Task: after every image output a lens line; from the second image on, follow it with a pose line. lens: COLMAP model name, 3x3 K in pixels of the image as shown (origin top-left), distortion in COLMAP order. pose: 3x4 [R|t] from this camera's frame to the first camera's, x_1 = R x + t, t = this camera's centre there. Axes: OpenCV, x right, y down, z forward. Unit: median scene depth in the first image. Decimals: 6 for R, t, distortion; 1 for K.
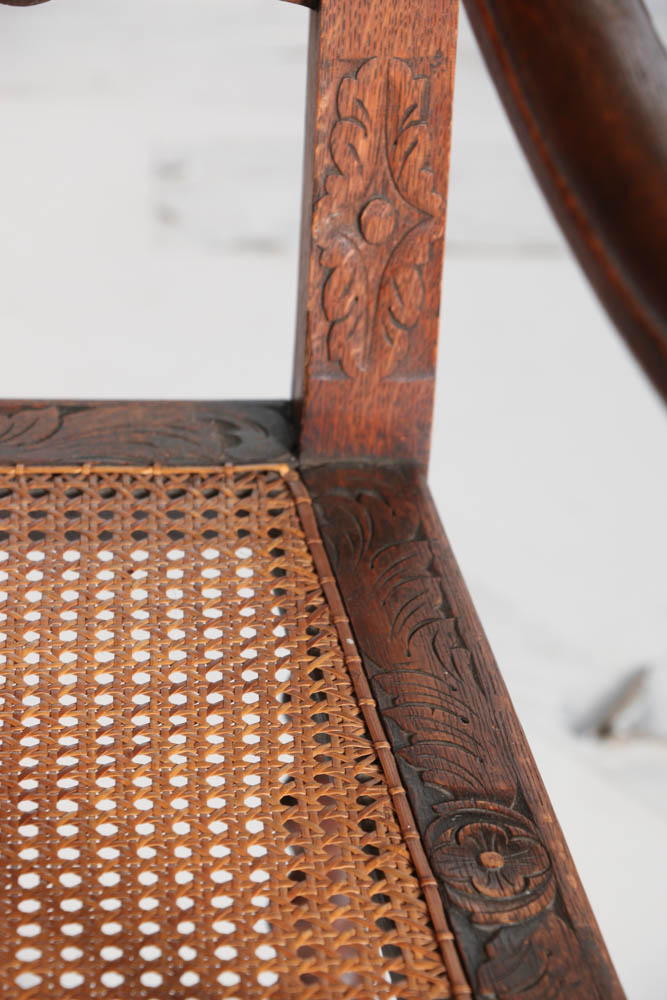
lens RADIAL K [[3906.1, 0, 330.9], [0, 3906.1, 500.8], [0, 0, 1]] dist [0.888825, 0.000000]
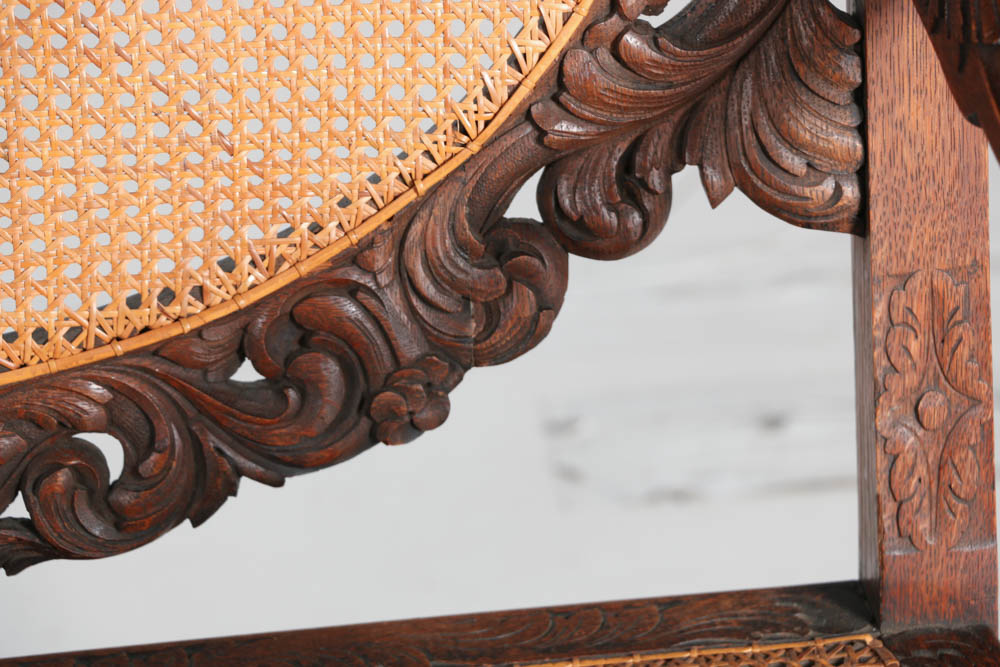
lens RADIAL K [[6226.1, 0, 501.9], [0, 6226.1, 329.7], [0, 0, 1]] dist [2.093755, 0.000000]
pose [[0.995261, -0.096429, 0.012528, -0.132809], [0.097220, 0.989391, -0.107950, 0.090562], [-0.001985, 0.108656, 0.994077, -0.817619]]
